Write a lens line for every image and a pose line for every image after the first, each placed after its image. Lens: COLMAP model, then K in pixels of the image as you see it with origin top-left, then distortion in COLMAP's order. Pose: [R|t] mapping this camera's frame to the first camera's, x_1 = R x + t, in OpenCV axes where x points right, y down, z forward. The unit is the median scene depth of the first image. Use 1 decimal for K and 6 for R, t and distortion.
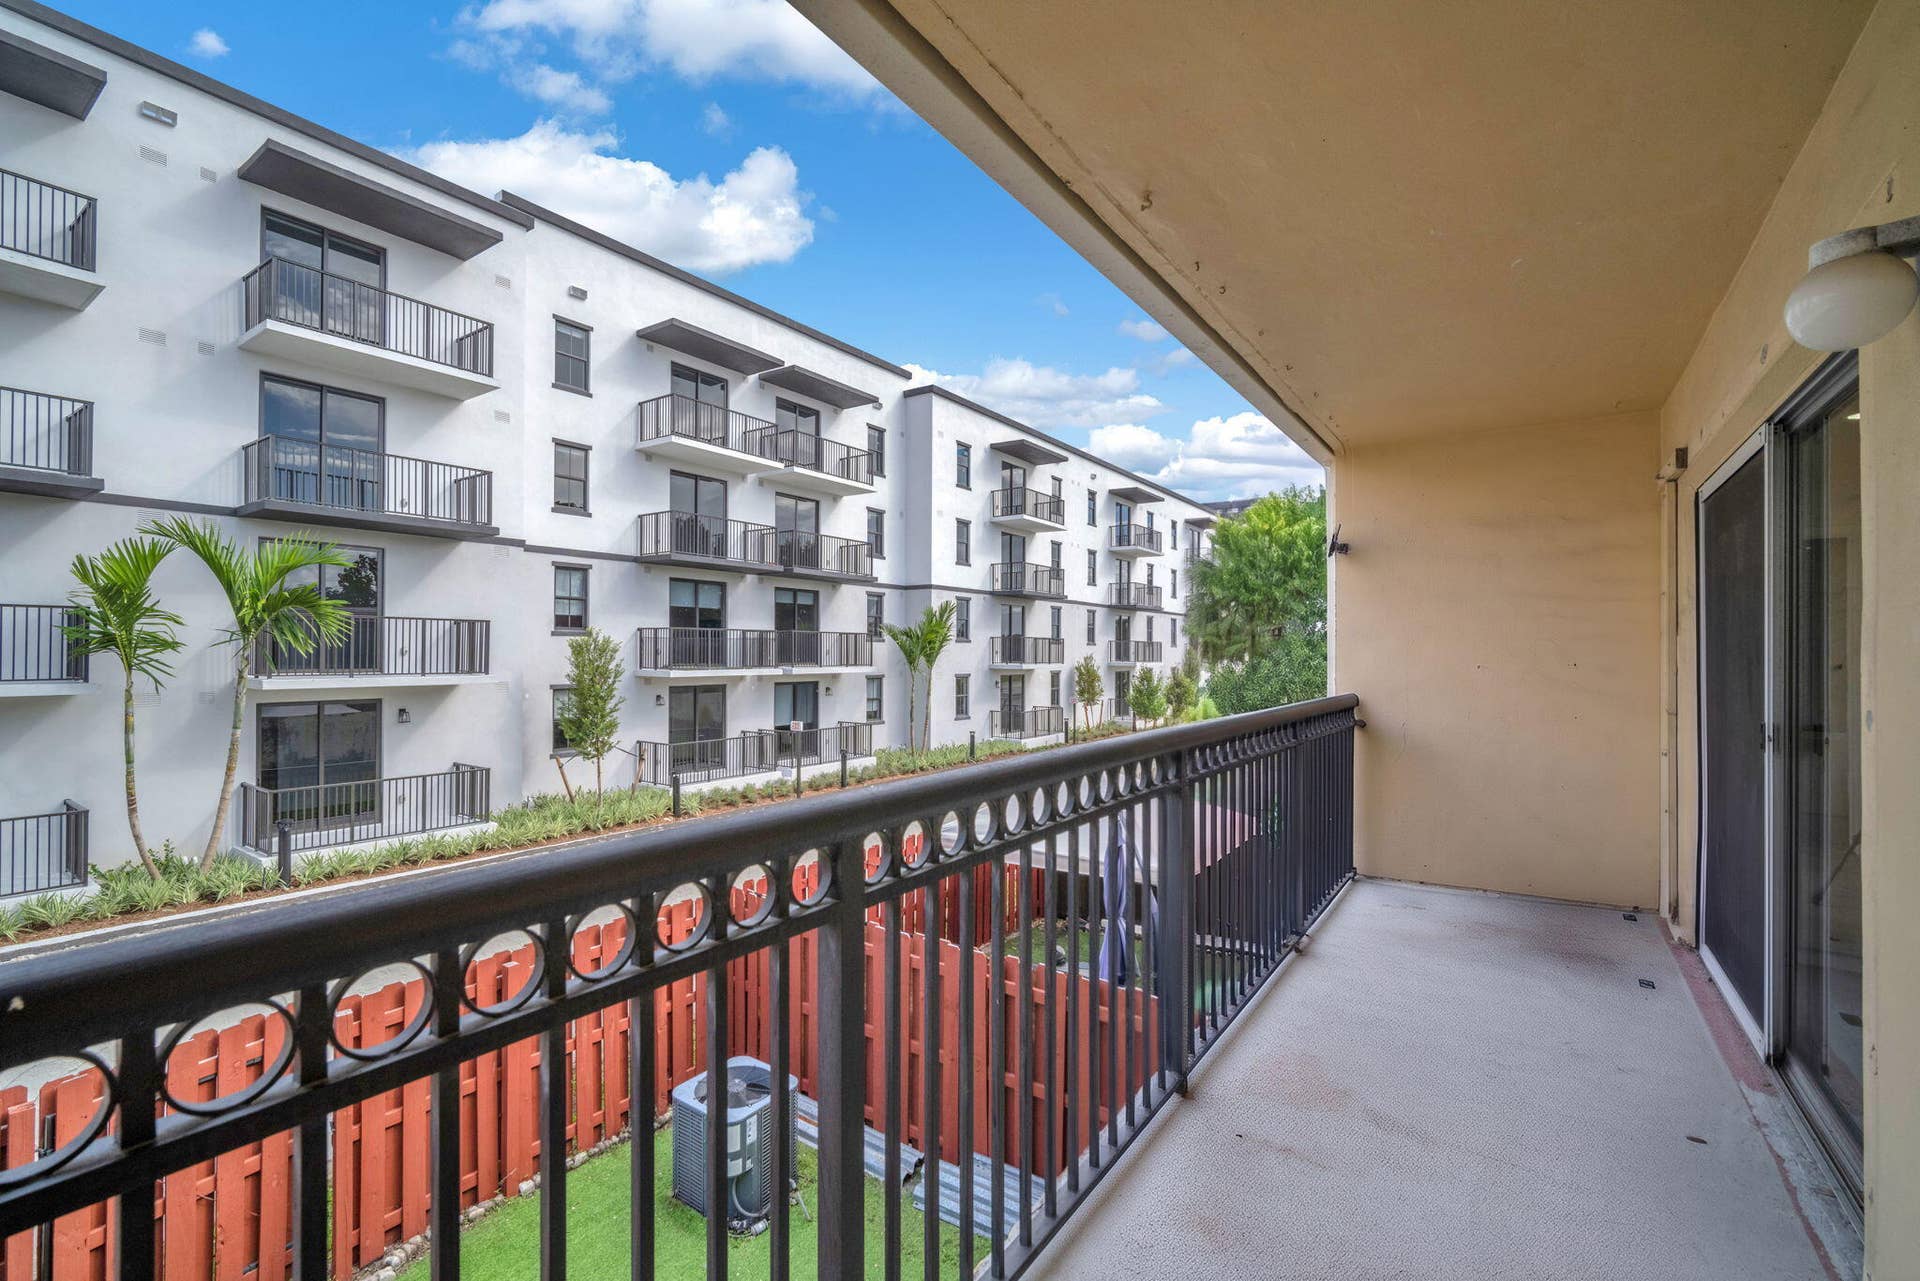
lens RADIAL K [[794.0, 0, 960.0], [0, 794.0, 640.5], [0, 0, 1]] dist [-0.000741, -0.000268]
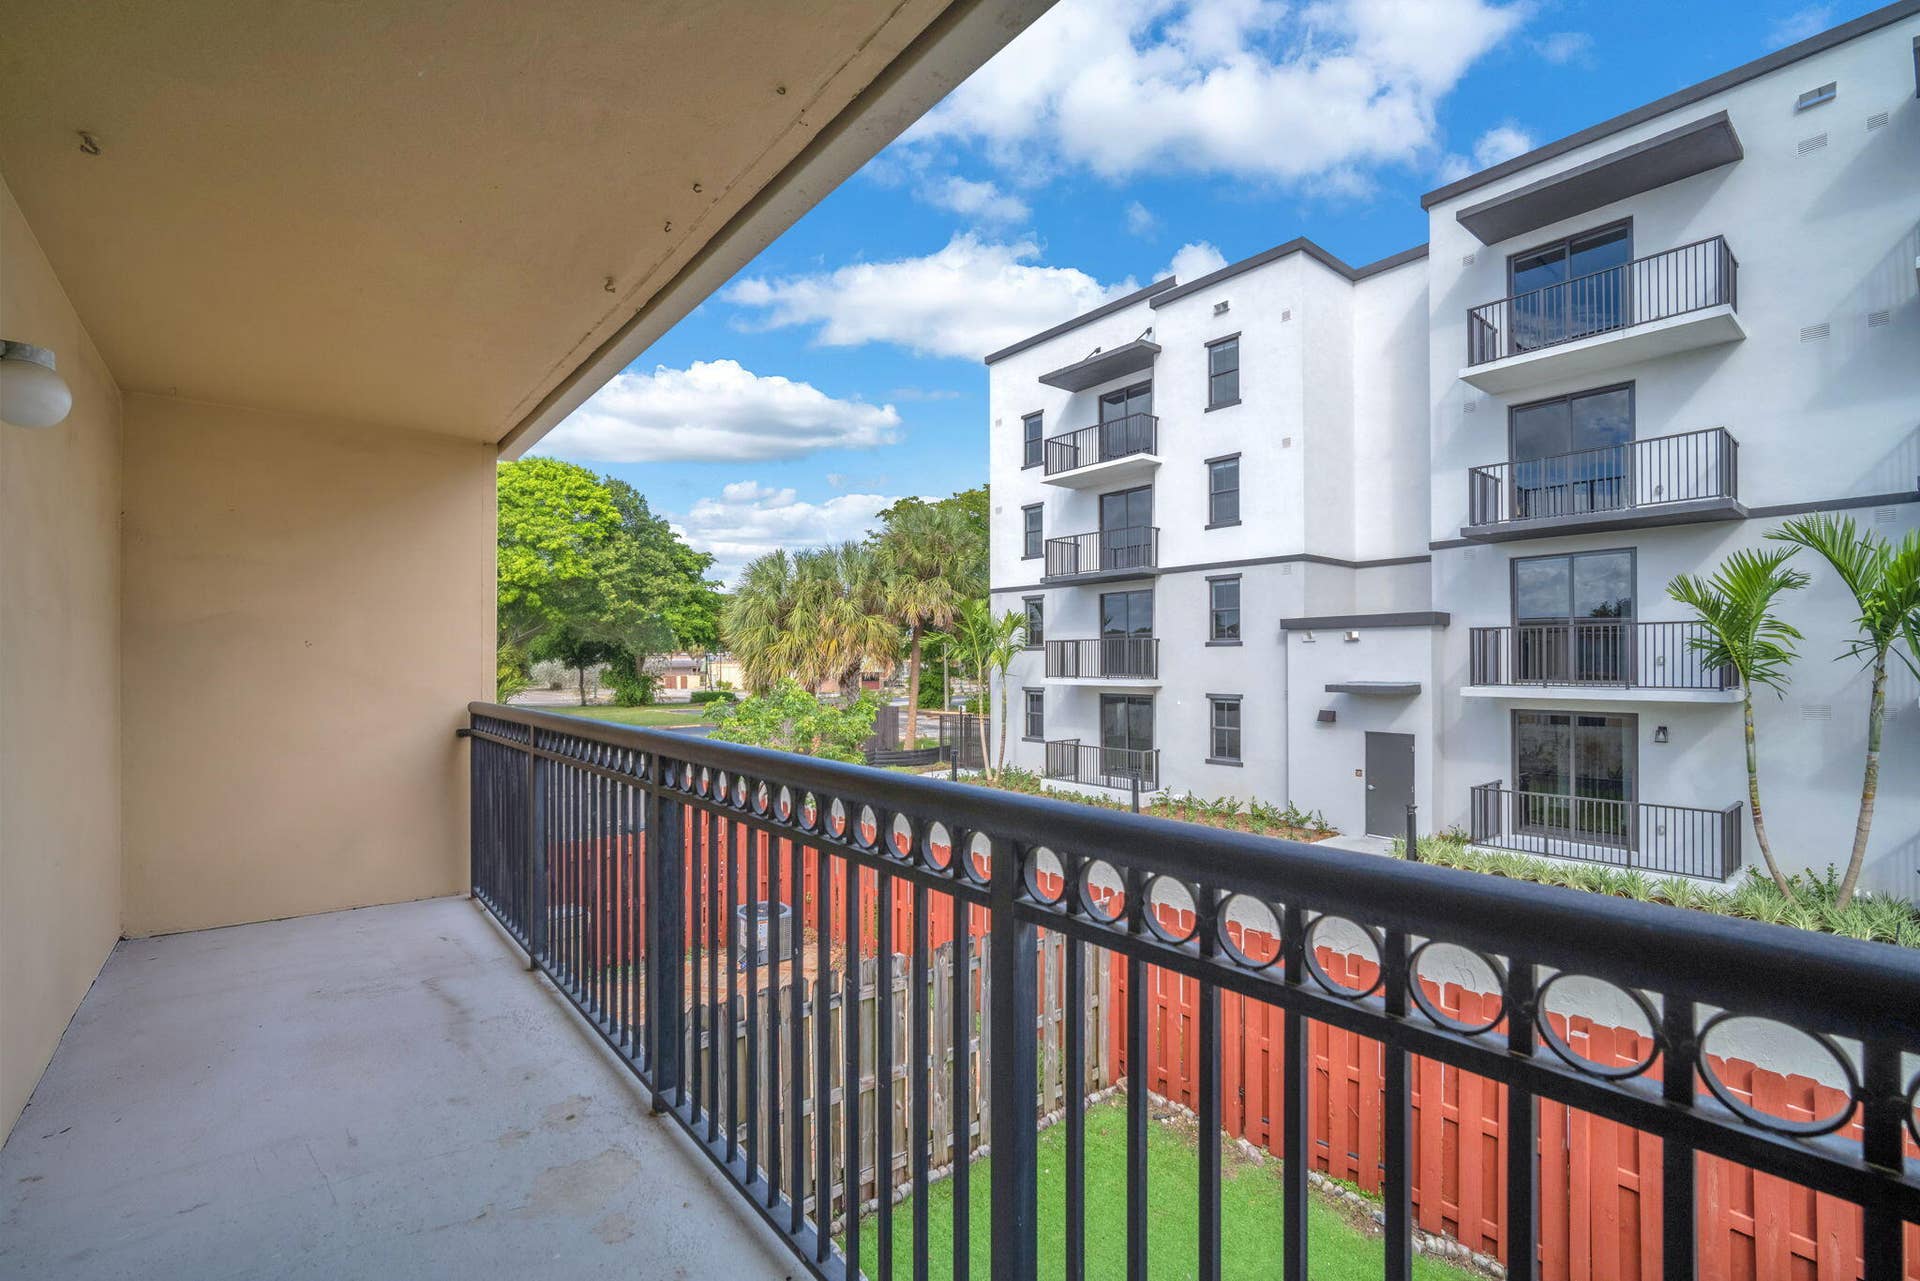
lens RADIAL K [[821.4, 0, 960.1], [0, 821.4, 651.7], [0, 0, 1]] dist [-0.020950, 0.006198]
pose [[-0.243909, -0.014899, -0.969684, 0.350722], [0.014939, 0.999706, -0.019118, 0.009091], [0.969683, -0.019150, -0.243615, 0.473848]]
